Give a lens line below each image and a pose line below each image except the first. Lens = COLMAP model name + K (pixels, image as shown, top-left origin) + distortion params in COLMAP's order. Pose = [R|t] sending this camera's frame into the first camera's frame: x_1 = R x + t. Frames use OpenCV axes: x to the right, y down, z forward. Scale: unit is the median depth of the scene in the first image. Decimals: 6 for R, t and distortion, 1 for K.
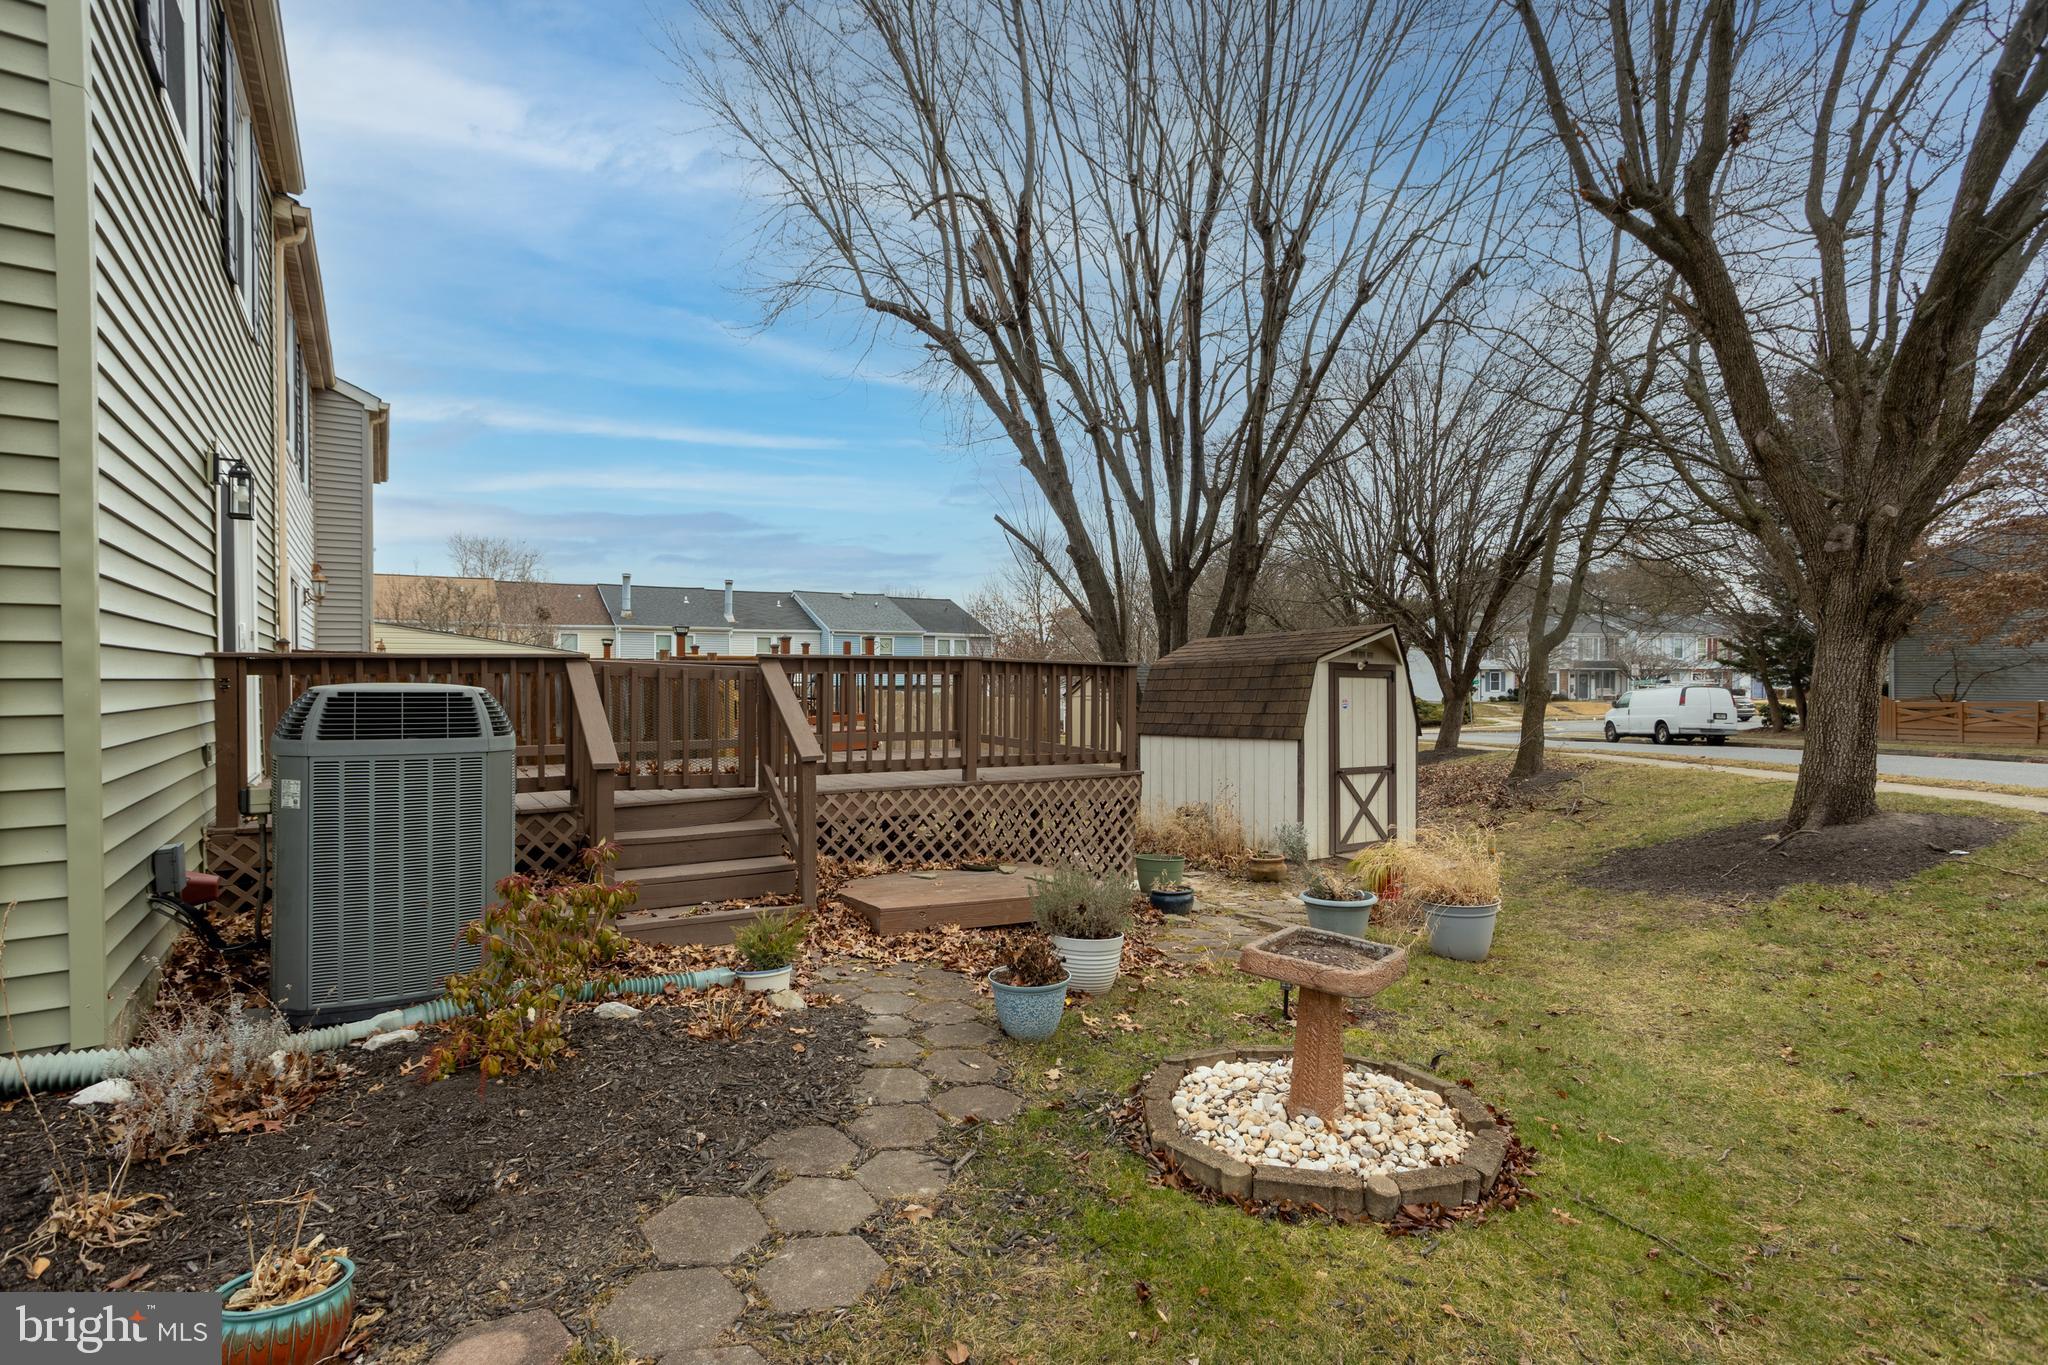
lens RADIAL K [[986.8, 0, 1025.6], [0, 986.8, 688.8], [0, 0, 1]] dist [0.005666, 0.000260]
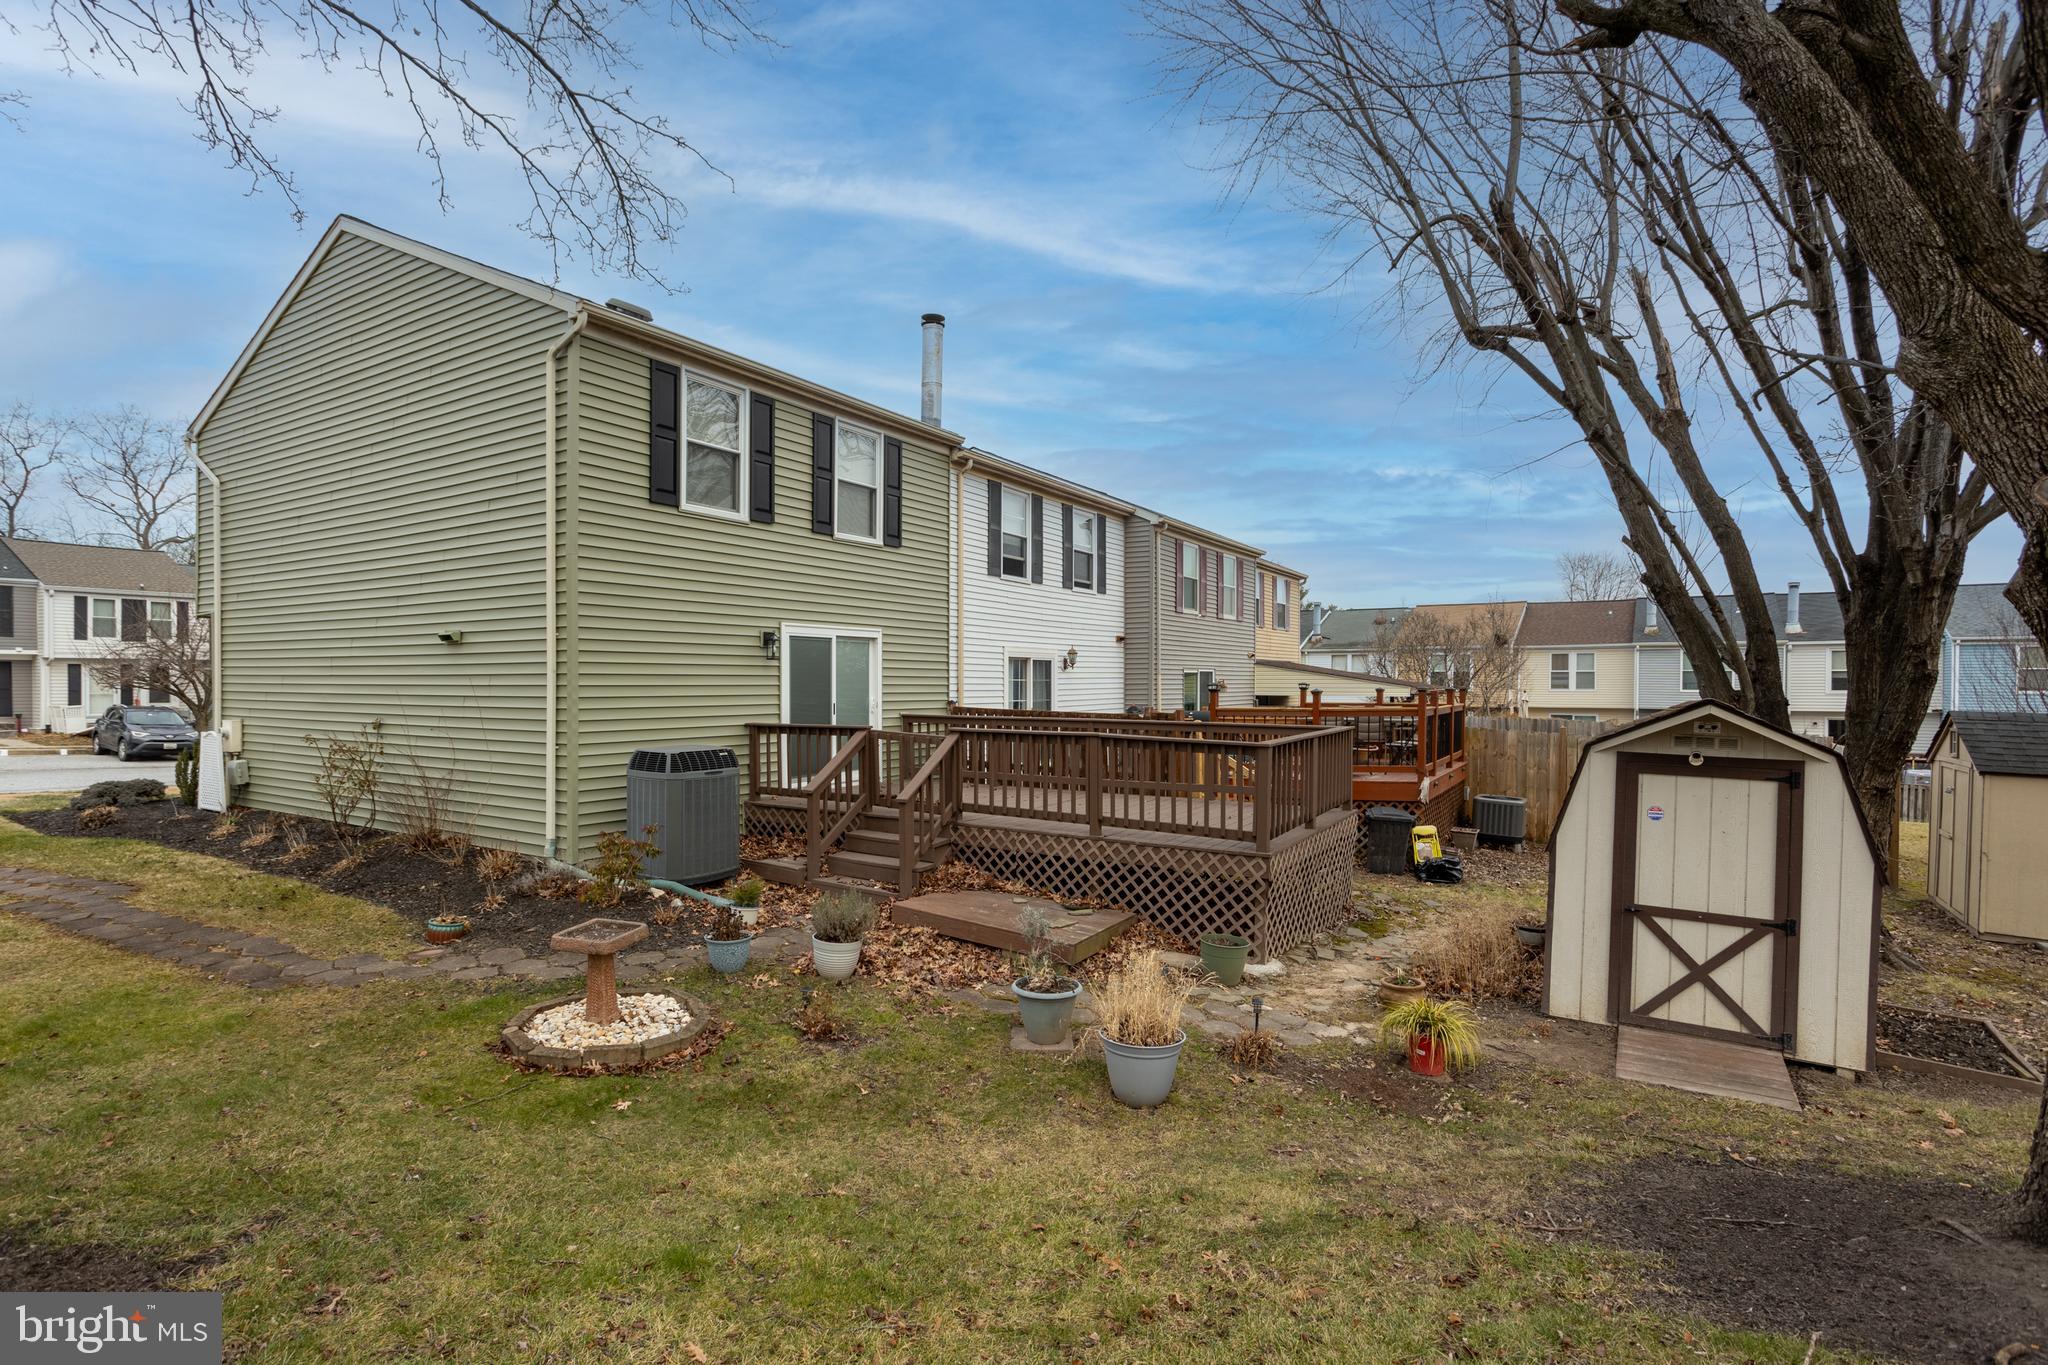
lens RADIAL K [[986.8, 0, 1025.6], [0, 986.8, 700.2], [0, 0, 1]] dist [0.005666, 0.000260]
pose [[0.410574, 0.017456, -0.911660, 0.774488], [-0.010015, 0.999843, 0.014634, -0.069626], [0.911772, 0.003122, 0.410684, 0.317933]]
